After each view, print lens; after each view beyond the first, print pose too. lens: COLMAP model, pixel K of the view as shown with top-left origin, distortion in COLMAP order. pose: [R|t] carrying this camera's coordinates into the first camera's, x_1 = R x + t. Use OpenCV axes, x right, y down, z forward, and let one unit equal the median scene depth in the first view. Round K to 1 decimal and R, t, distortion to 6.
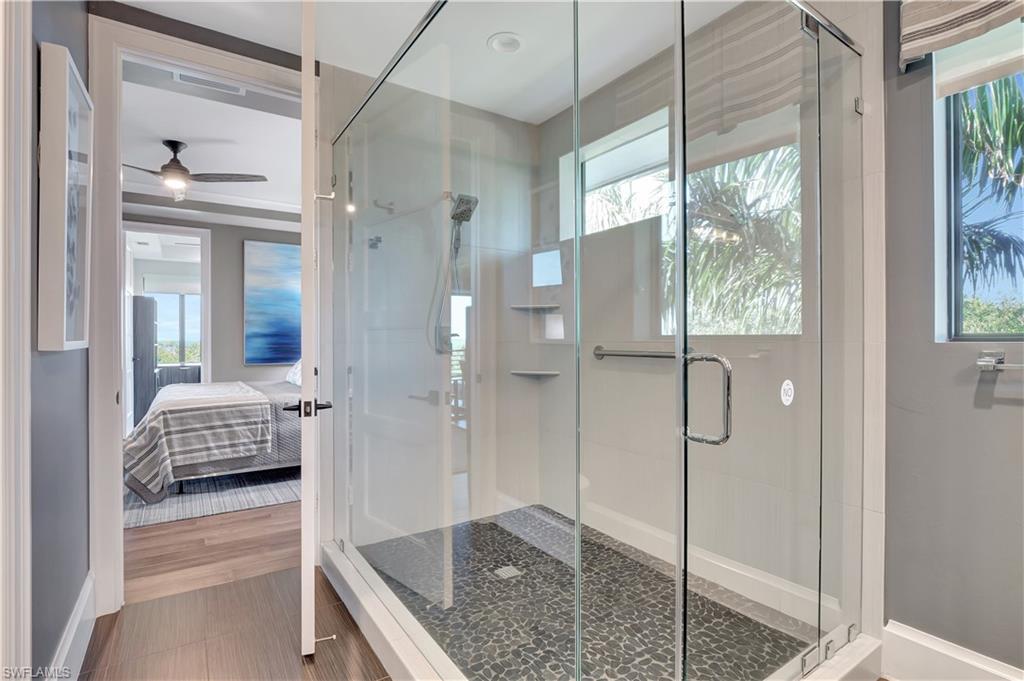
lens RADIAL K [[500.3, 0, 509.7], [0, 500.3, 337.7], [0, 0, 1]] dist [-0.002929, 0.000064]
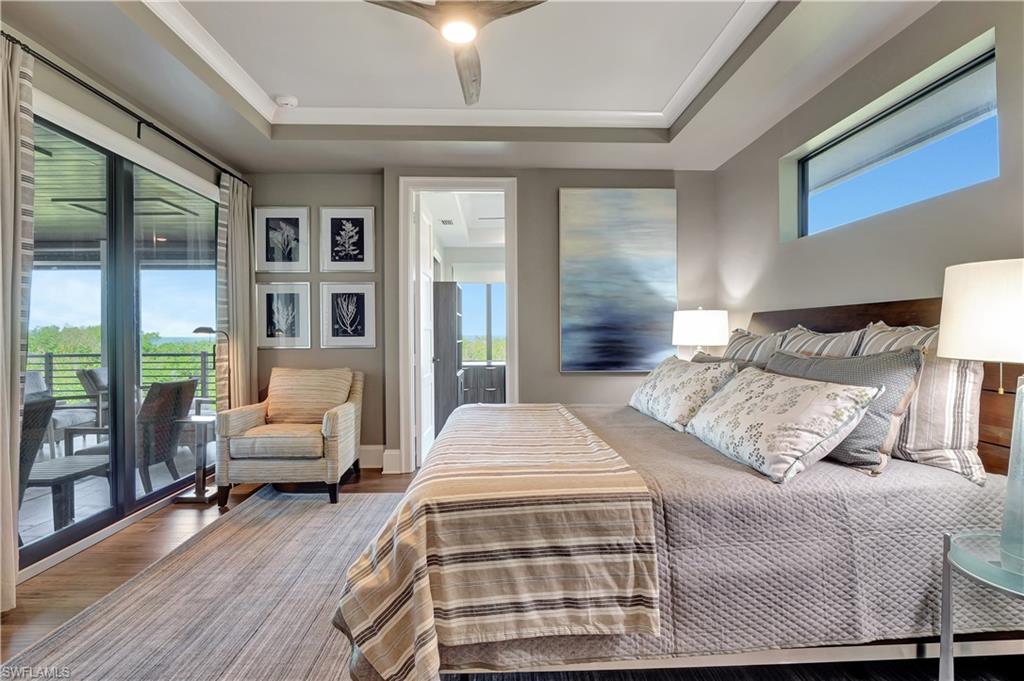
lens RADIAL K [[500.3, 0, 509.7], [0, 500.3, 337.7], [0, 0, 1]] dist [-0.002929, 0.000064]
pose [[0.853710, 0.002220, -0.520744, -0.387174], [0.003276, 0.999948, 0.009633, 0.001007], [0.520738, -0.009930, 0.853659, 0.634007]]
